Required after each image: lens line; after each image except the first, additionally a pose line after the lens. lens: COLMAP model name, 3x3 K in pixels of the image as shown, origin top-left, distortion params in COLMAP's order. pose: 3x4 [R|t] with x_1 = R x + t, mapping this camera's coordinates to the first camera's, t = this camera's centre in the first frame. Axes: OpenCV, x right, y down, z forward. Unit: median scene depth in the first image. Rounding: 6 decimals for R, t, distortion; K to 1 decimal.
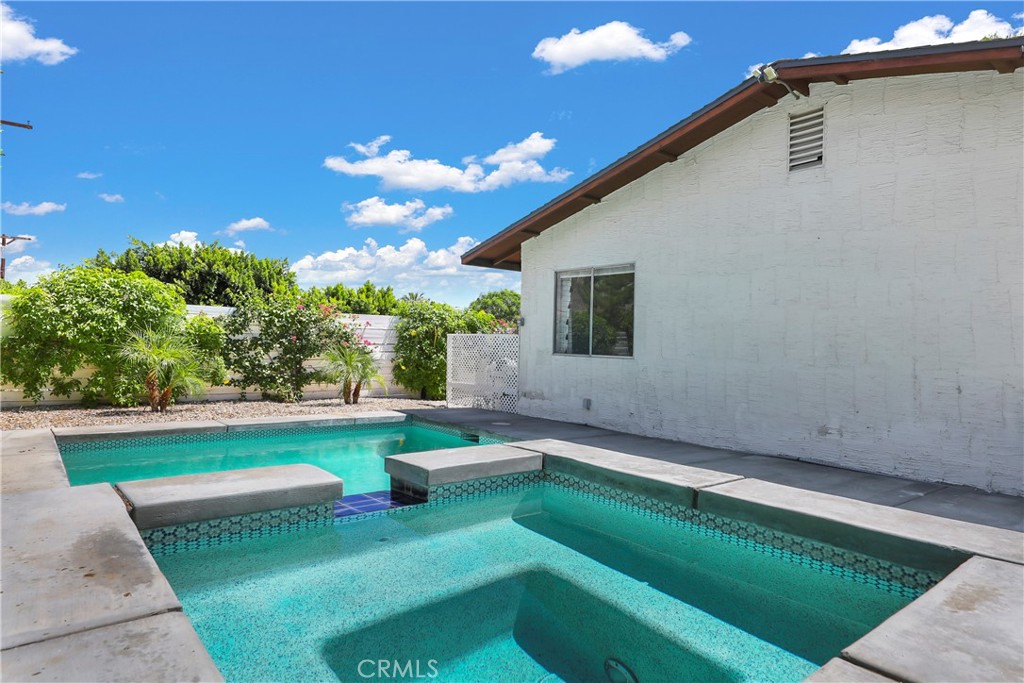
lens RADIAL K [[602.3, 0, 512.0], [0, 602.3, 341.5], [0, 0, 1]] dist [-0.000629, -0.000114]
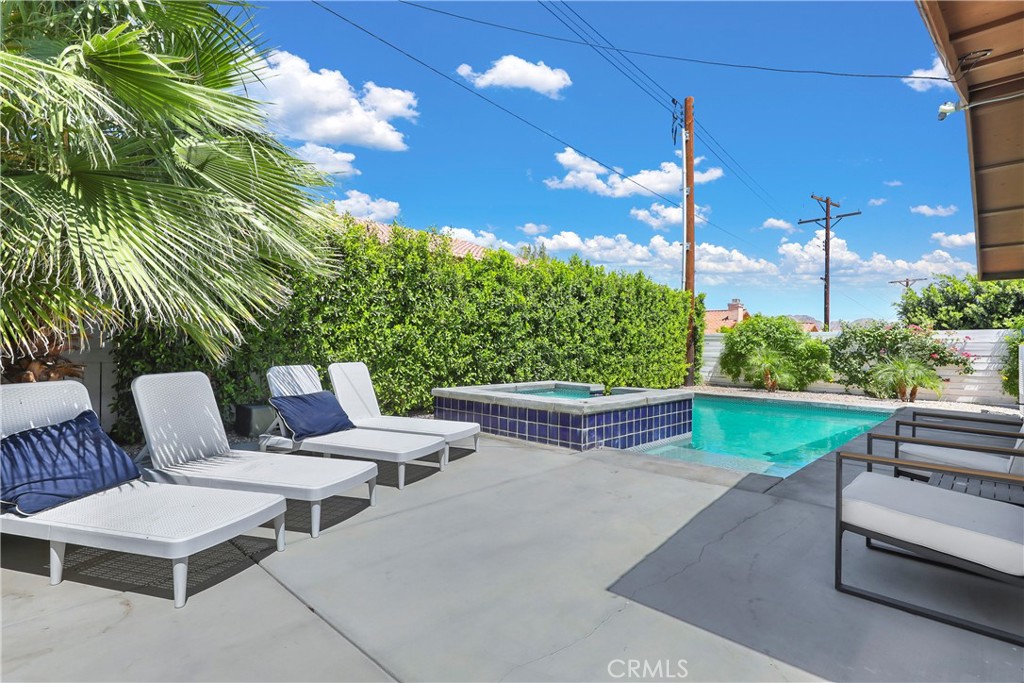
lens RADIAL K [[478.5, 0, 512.0], [0, 478.5, 341.5], [0, 0, 1]] dist [-0.002824, -0.000390]
pose [[0.116200, -0.035414, -0.992594, 0.632316], [-0.001769, 0.999355, -0.035862, 0.011937], [0.993224, 0.005924, 0.116063, 0.037534]]
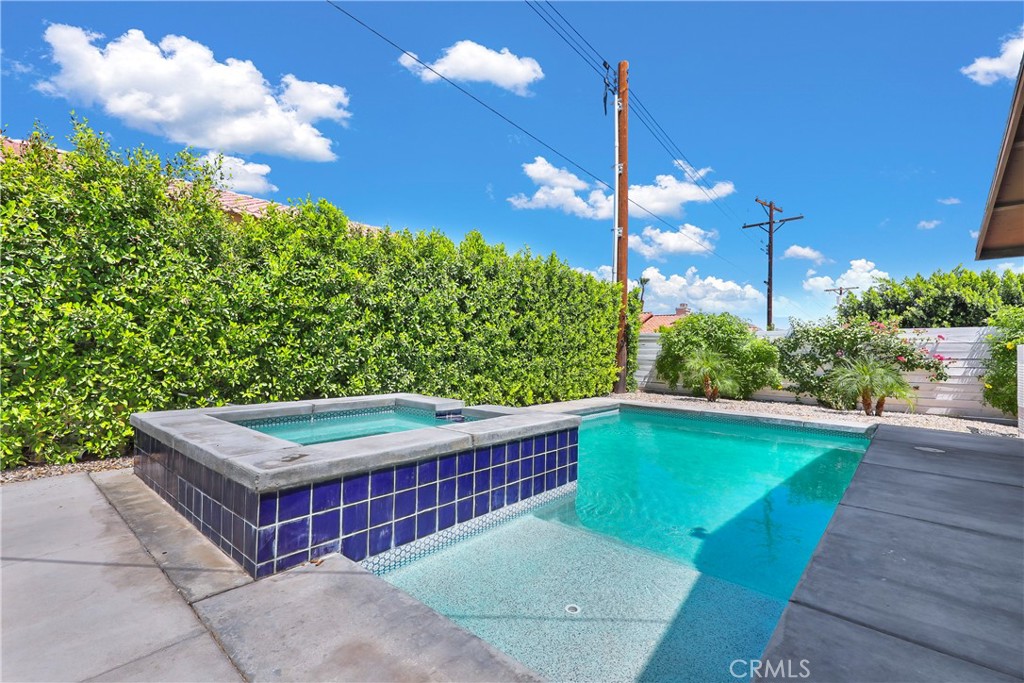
lens RADIAL K [[447.3, 0, 512.1], [0, 447.3, 345.6], [0, 0, 1]] dist [0.002586, 0.000143]
pose [[0.180915, -0.033559, -0.982926, 0.376745], [-0.003239, 0.999392, -0.034717, 0.010819], [0.983493, 0.009465, 0.180696, 0.232246]]
